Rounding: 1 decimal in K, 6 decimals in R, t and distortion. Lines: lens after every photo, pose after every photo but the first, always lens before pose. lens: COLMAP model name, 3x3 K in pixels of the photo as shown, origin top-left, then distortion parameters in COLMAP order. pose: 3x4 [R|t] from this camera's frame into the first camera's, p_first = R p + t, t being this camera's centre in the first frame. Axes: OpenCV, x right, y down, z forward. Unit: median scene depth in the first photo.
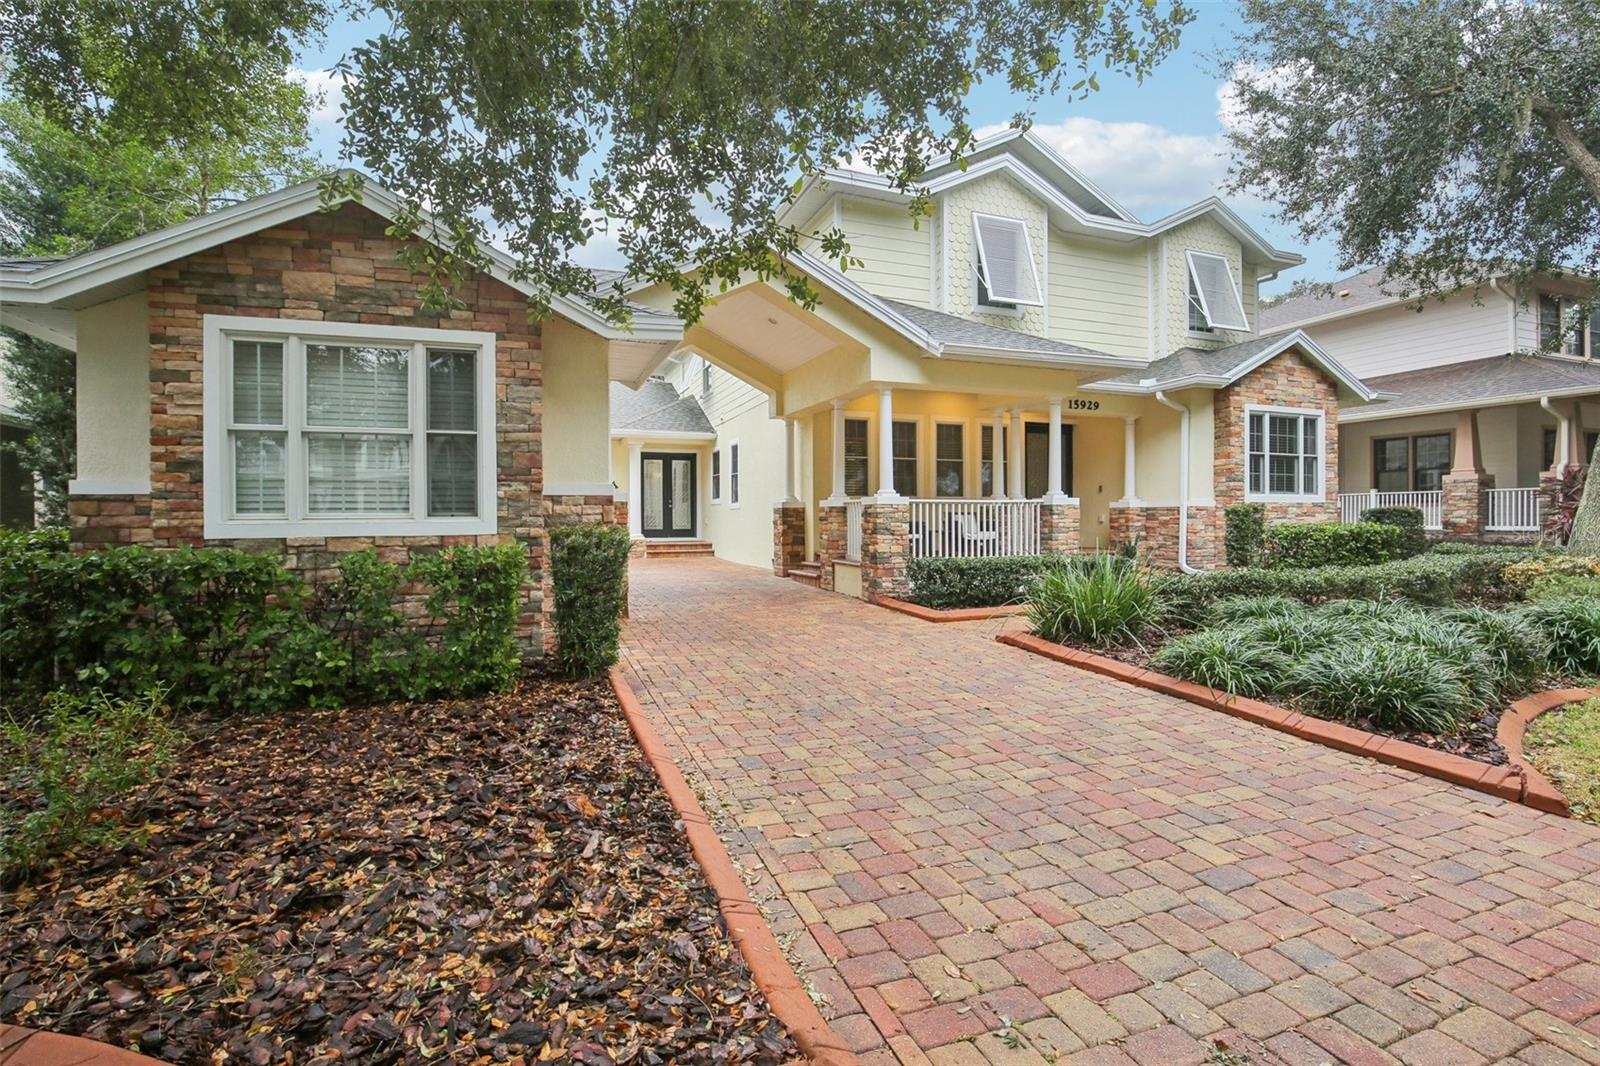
lens RADIAL K [[747.3, 0, 794.8], [0, 747.3, 525.1], [0, 0, 1]] dist [-0.034436, -0.000257]
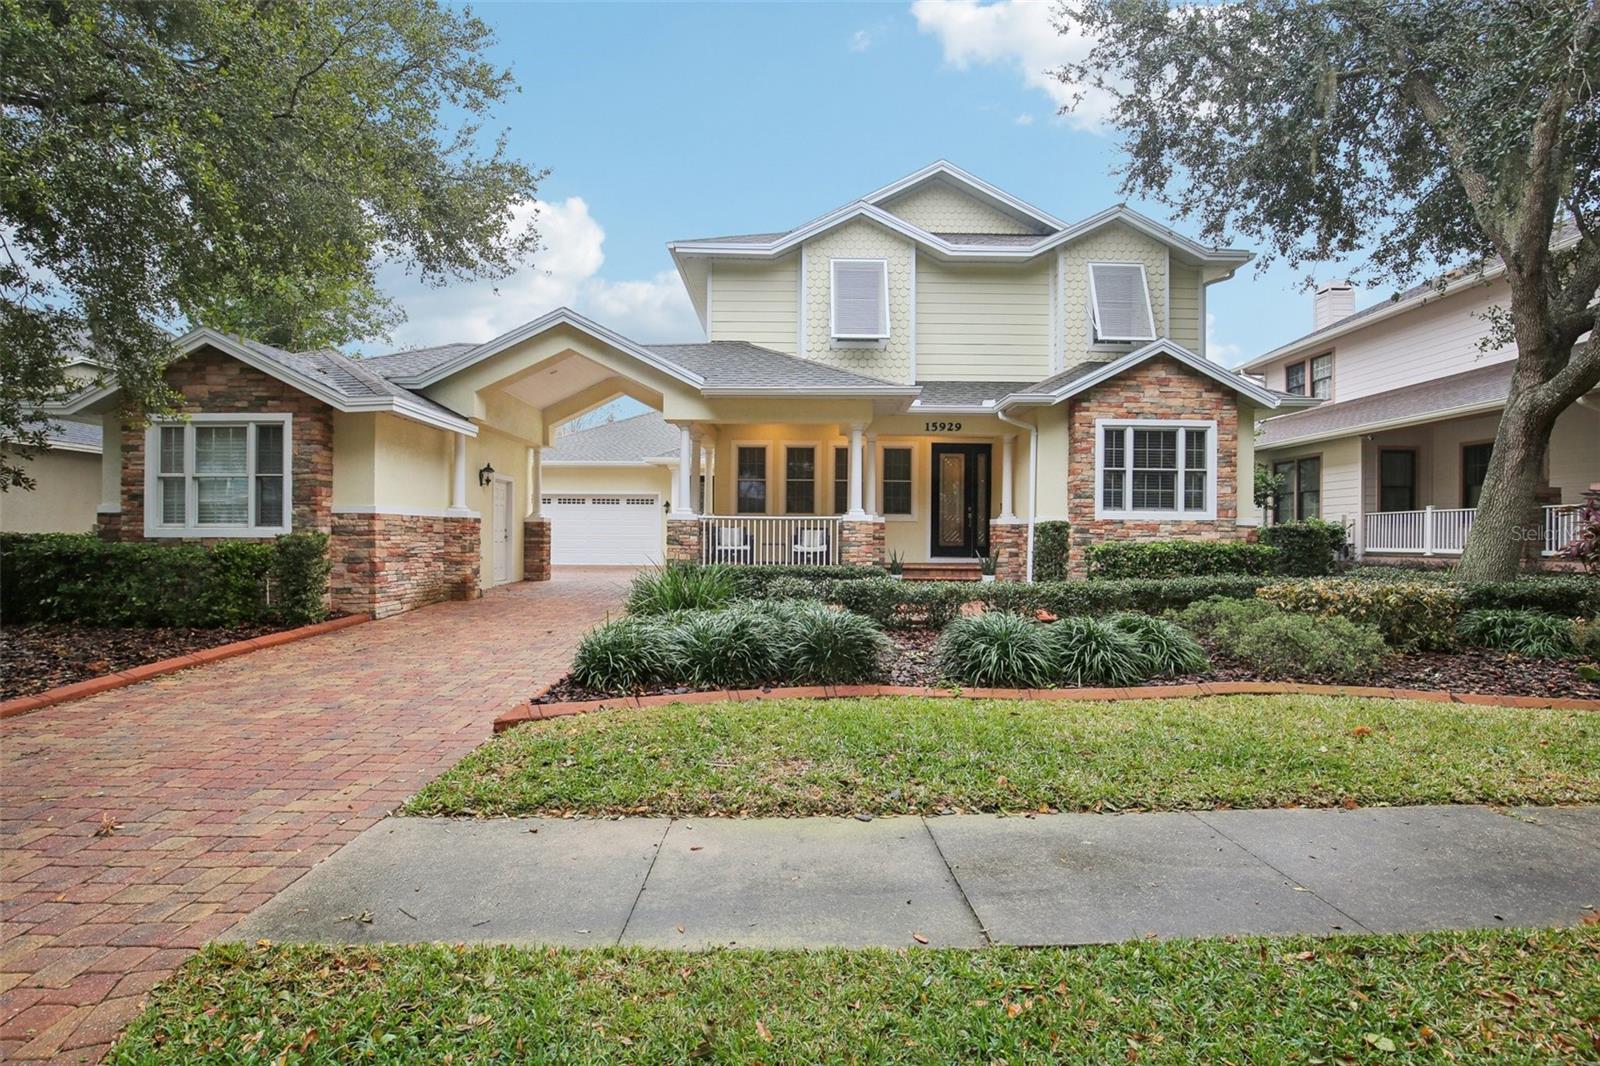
lens RADIAL K [[747.3, 0, 794.2], [0, 747.3, 540.4], [0, 0, 1]] dist [-0.034436, -0.000257]
pose [[0.940573, 0.011551, -0.339394, 0.580160], [-0.012944, 0.999915, -0.001841, 0.004118], [0.339344, 0.006125, 0.940643, -0.067241]]
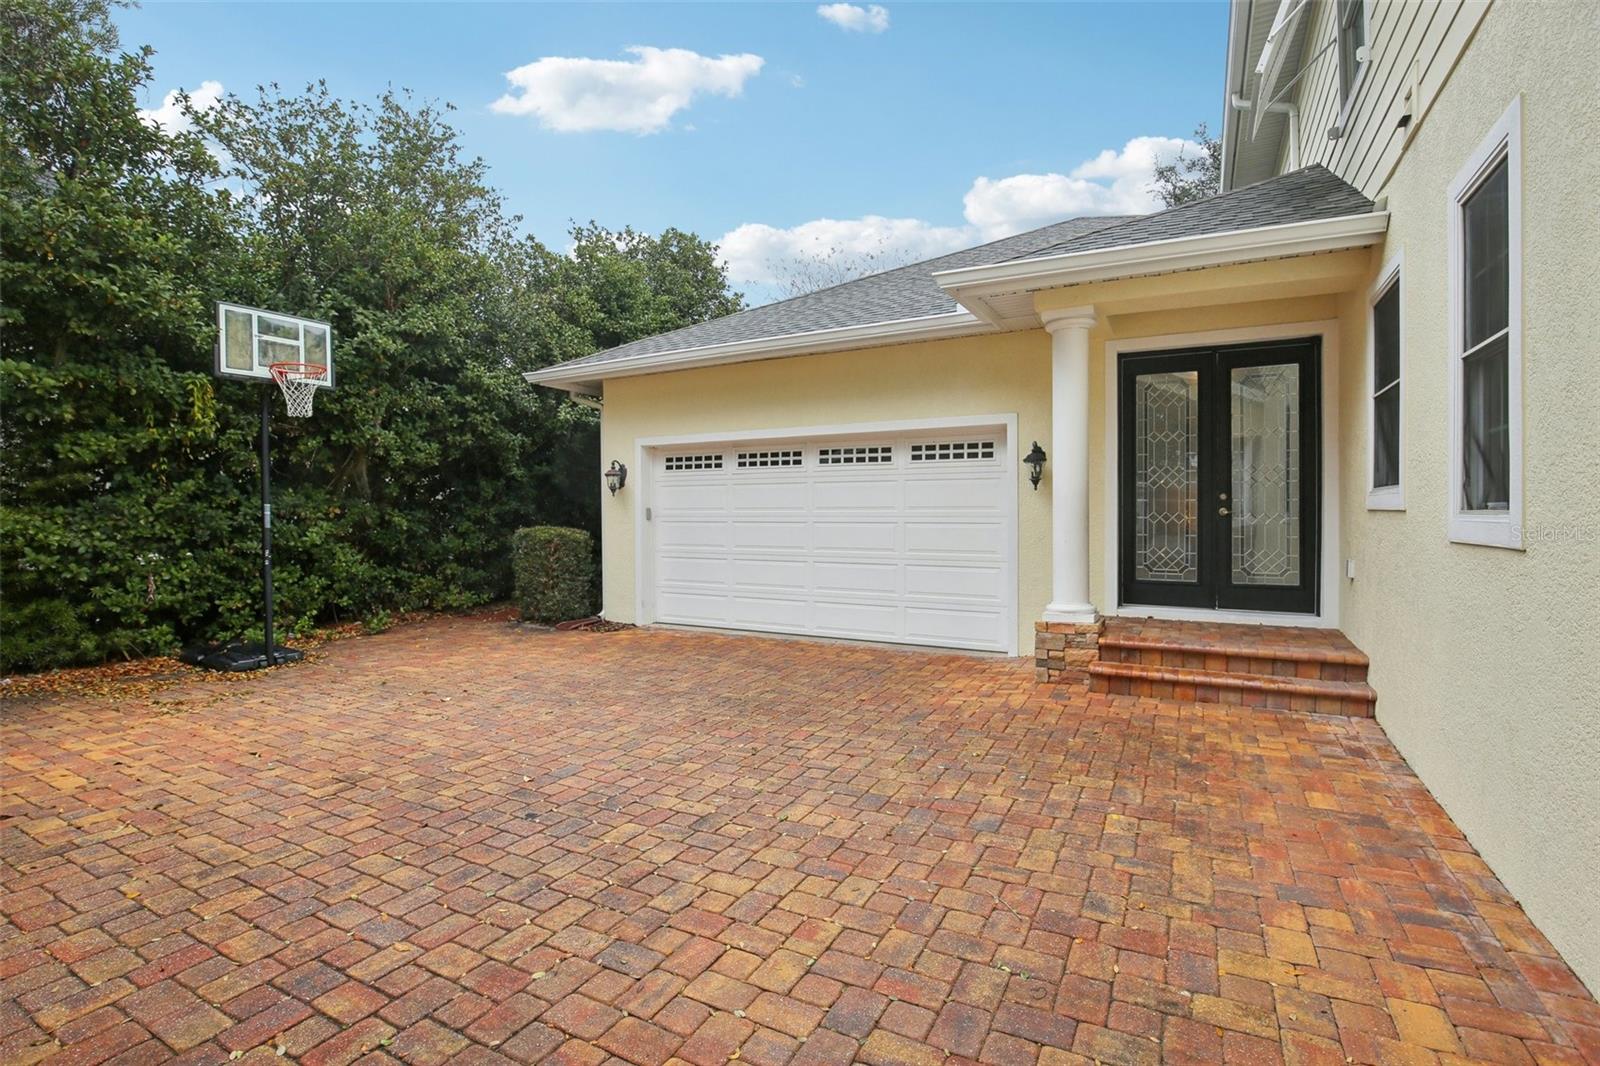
lens RADIAL K [[747.3, 0, 799.5], [0, 747.3, 531.9], [0, 0, 1]] dist [-0.034436, -0.000257]
pose [[0.665679, 0.018198, -0.746016, -0.086708], [-0.001823, 0.999739, 0.022760, -0.040395], [0.746236, -0.013790, 0.665539, 1.099121]]
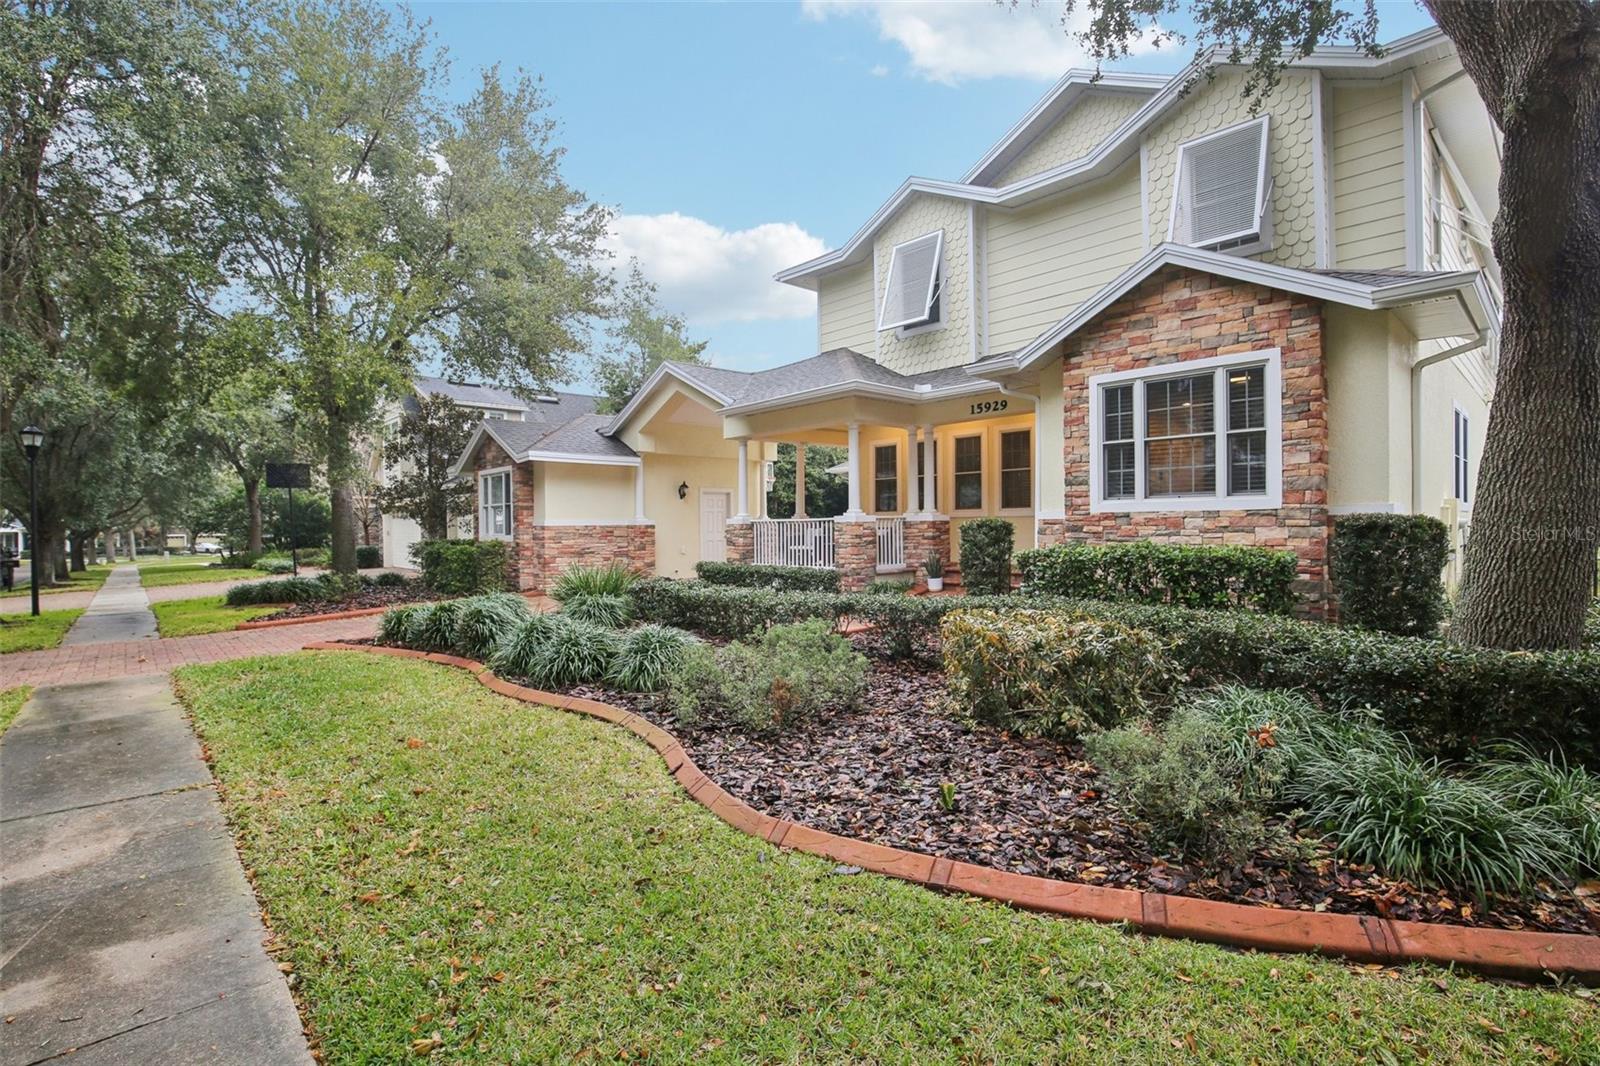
lens RADIAL K [[747.3, 0, 801.1], [0, 747.3, 536.3], [0, 0, 1]] dist [-0.034436, -0.000257]
pose [[0.386426, 0.012072, -0.922242, 1.197033], [0.005005, 0.999872, 0.015186, -0.020903], [0.922307, -0.010484, 0.386316, 0.462888]]
